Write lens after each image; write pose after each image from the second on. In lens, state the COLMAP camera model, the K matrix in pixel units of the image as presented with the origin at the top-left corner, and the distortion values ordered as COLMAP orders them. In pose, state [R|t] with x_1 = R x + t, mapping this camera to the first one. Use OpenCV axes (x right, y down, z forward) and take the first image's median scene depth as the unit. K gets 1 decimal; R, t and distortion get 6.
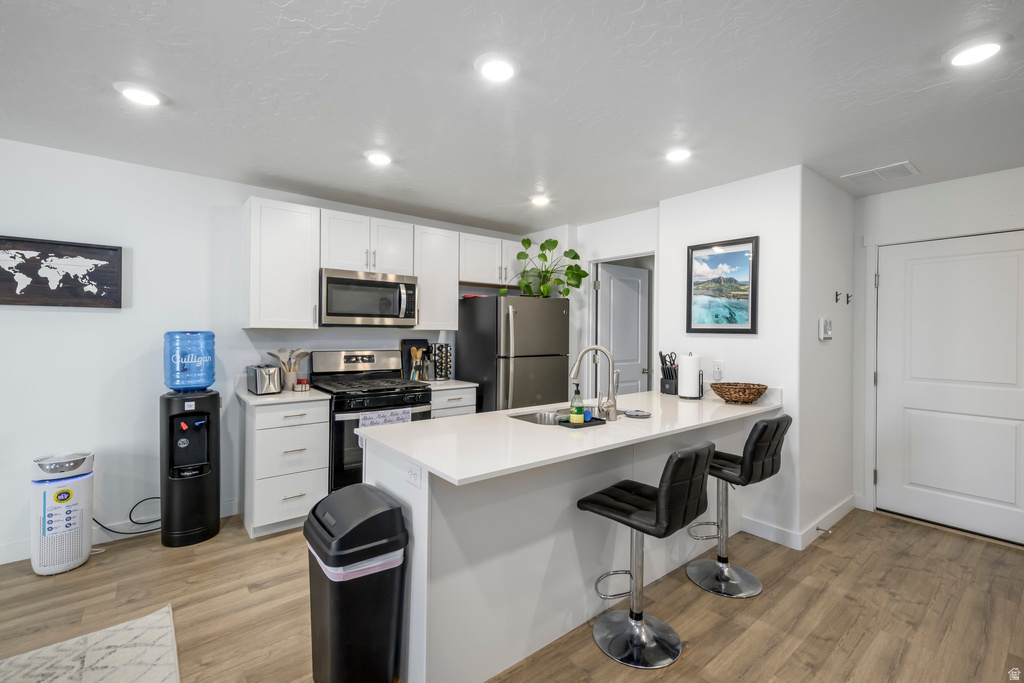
lens RADIAL K [[446.1, 0, 511.9], [0, 446.1, 334.8], [0, 0, 1]] dist [0.013105, -0.003190]
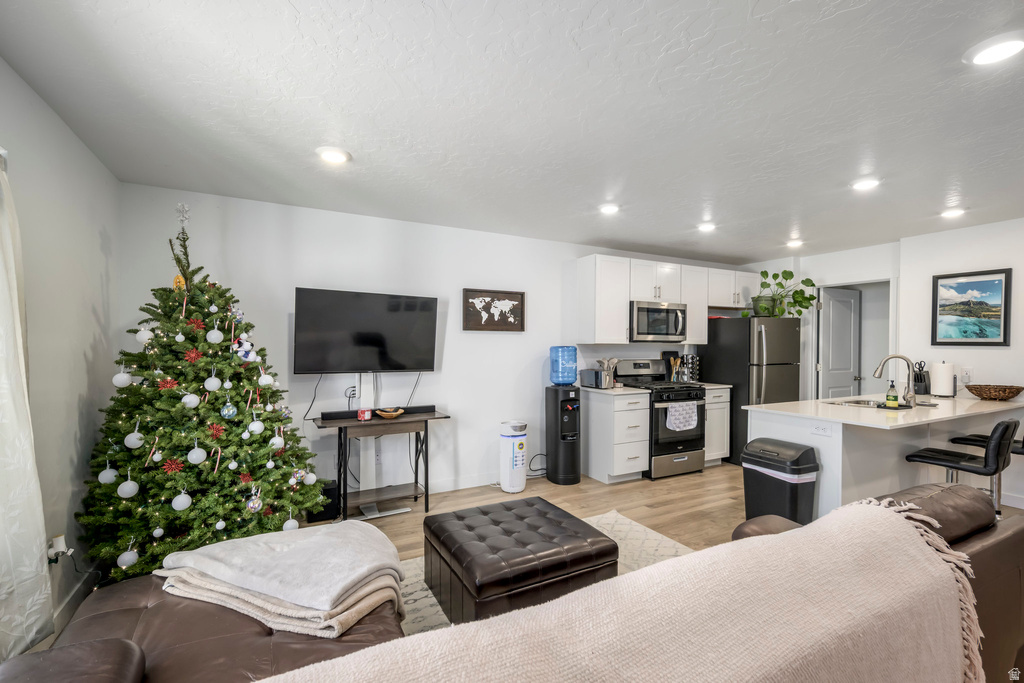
lens RADIAL K [[446.1, 0, 506.4], [0, 446.1, 349.9], [0, 0, 1]] dist [0.013105, -0.003190]
pose [[0.982984, -0.003367, -0.183663, -0.593972], [0.003783, 0.999991, 0.001915, 0.001536], [0.183655, -0.002577, 0.982987, -0.494115]]
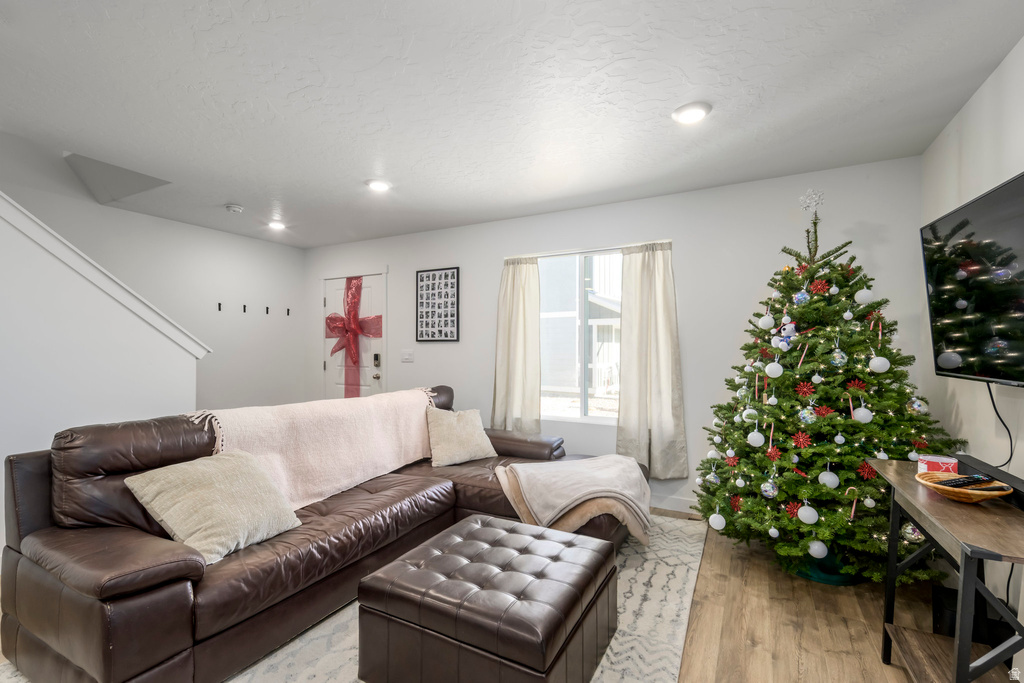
lens RADIAL K [[446.1, 0, 509.8], [0, 446.1, 351.8], [0, 0, 1]] dist [0.013105, -0.003190]
pose [[-0.915982, -0.005196, -0.401186, -0.480391], [-0.012210, 0.999814, 0.014927, 0.023595], [0.401034, 0.018571, -0.915875, 0.807420]]
